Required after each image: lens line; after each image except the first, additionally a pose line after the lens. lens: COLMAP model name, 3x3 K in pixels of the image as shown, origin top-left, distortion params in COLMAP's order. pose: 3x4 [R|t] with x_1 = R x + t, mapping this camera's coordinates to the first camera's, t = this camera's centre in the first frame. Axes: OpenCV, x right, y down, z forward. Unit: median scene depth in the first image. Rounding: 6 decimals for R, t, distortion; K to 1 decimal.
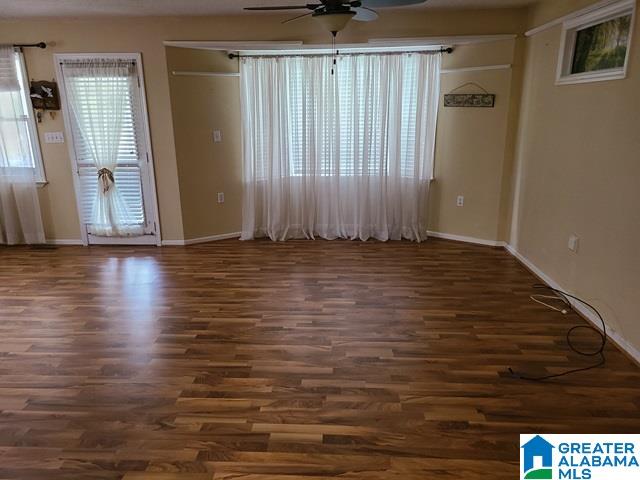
lens RADIAL K [[477.4, 0, 309.1], [0, 477.4, 242.6], [0, 0, 1]] dist [0.040002, -0.015029]
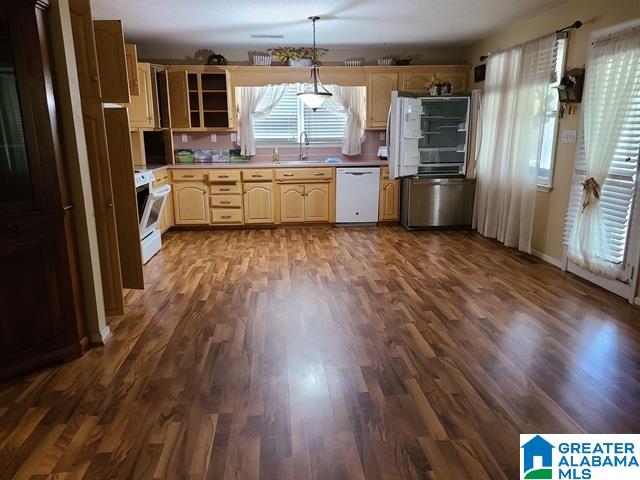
lens RADIAL K [[477.4, 0, 315.2], [0, 477.4, 240.7], [0, 0, 1]] dist [0.040002, -0.015029]
pose [[0.147620, 0.236438, -0.960367, 0.260046], [-0.264432, 0.945093, 0.192031, -0.094001], [0.953039, 0.225604, 0.202037, 0.466673]]
